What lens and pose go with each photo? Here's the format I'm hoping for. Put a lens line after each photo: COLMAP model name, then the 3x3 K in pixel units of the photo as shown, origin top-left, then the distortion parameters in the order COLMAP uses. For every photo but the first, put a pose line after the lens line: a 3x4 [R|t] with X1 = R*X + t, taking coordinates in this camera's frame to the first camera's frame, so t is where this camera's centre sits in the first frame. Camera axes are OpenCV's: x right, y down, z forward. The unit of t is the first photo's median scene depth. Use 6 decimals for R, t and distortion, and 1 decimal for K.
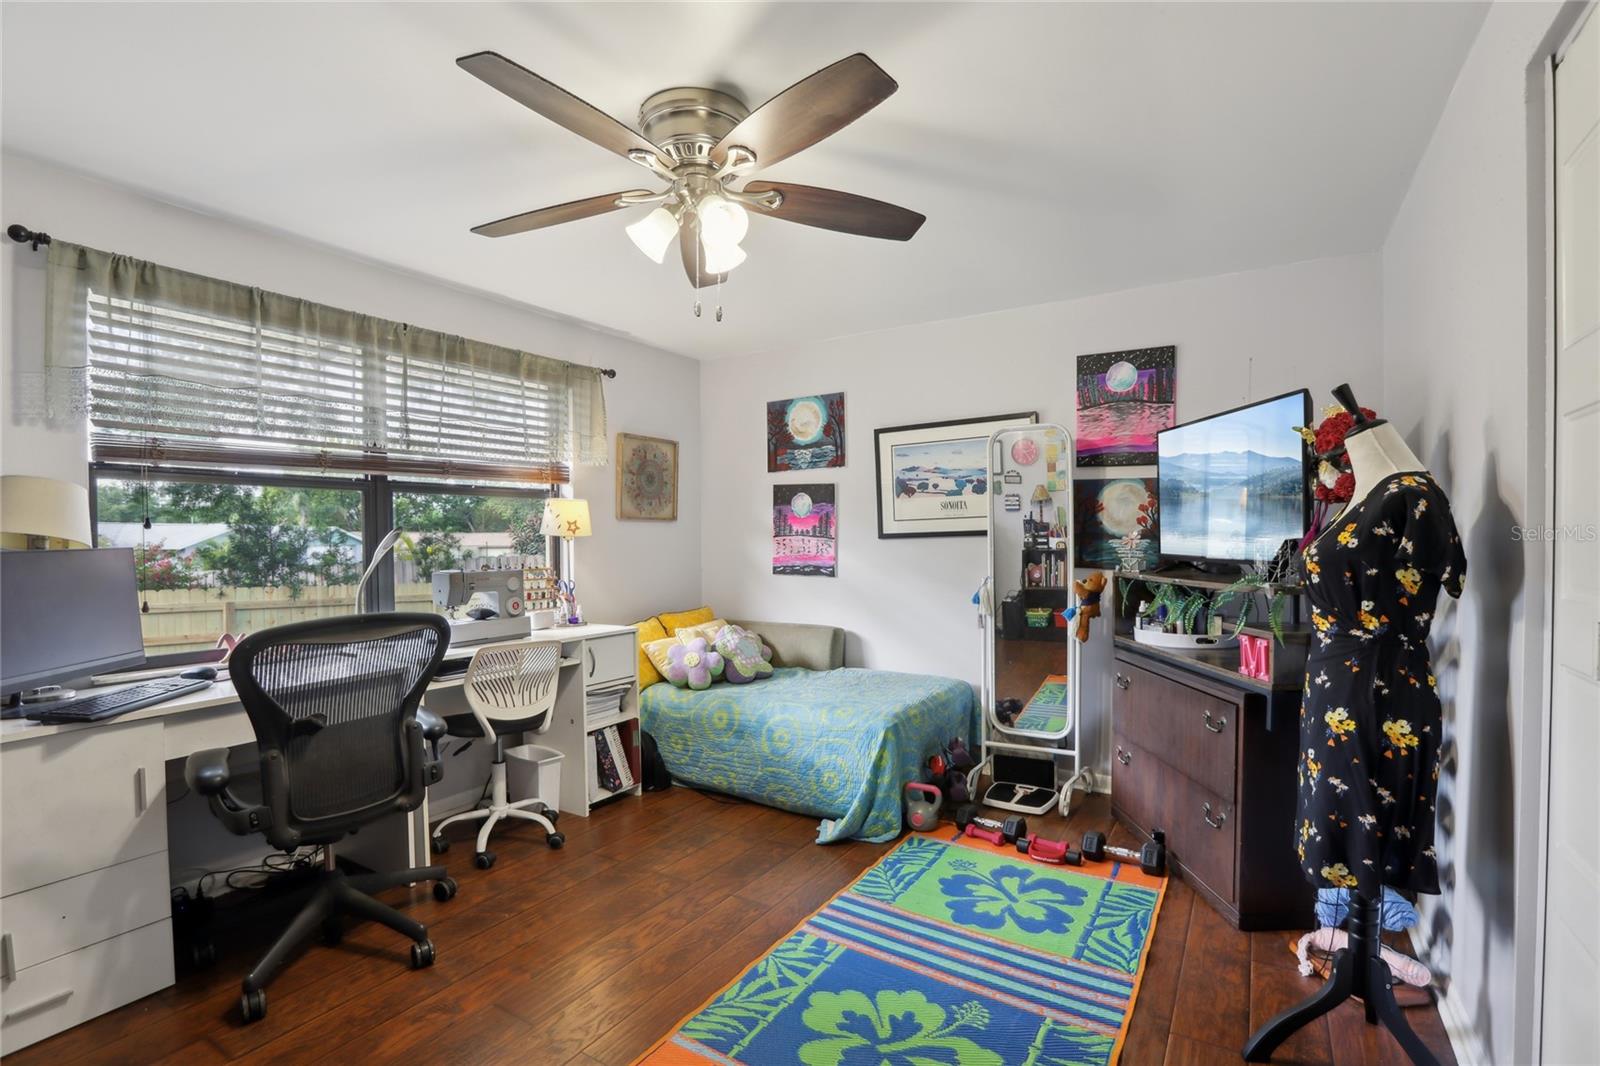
lens RADIAL K [[740.4, 0, 798.2], [0, 740.4, 551.7], [0, 0, 1]] dist [-0.059673, 0.025442]
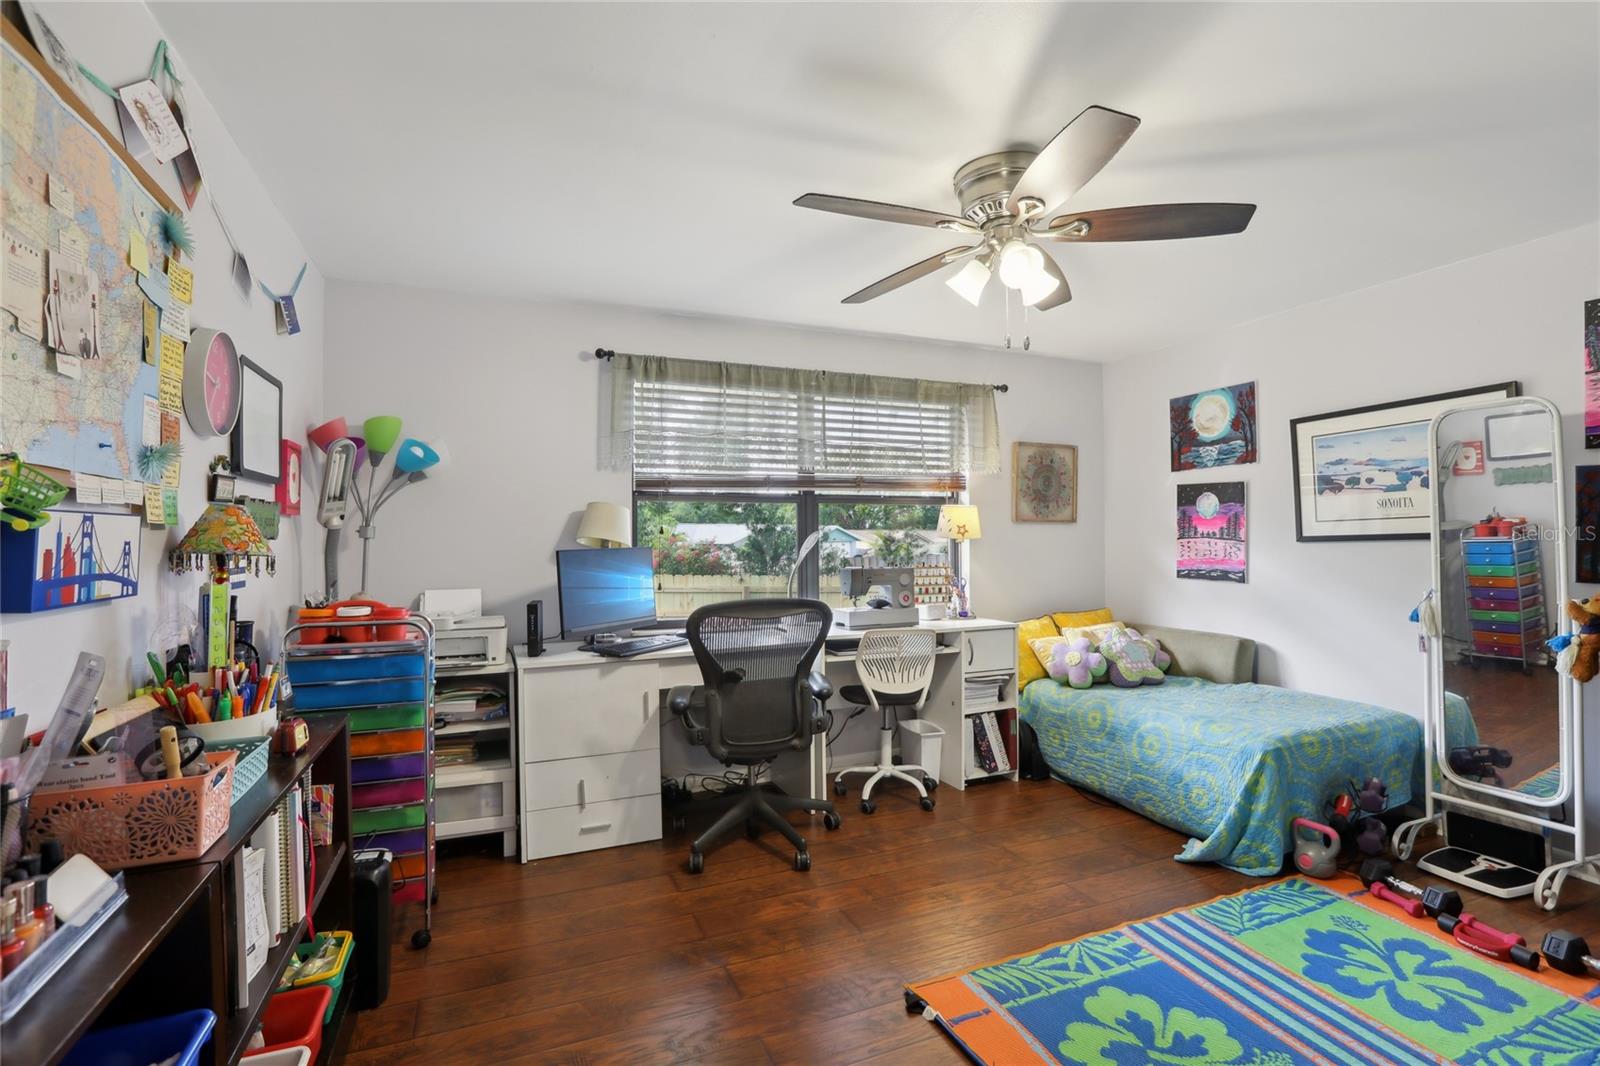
lens RADIAL K [[722.5, 0, 800.0], [0, 722.5, 533.0], [0, 0, 1]] dist [-0.055663, 0.023136]
pose [[0.821251, -0.000996, -0.570567, 0.135245], [-0.012126, 0.999742, -0.019199, -0.006335], [0.570439, 0.022685, 0.821027, -0.047640]]
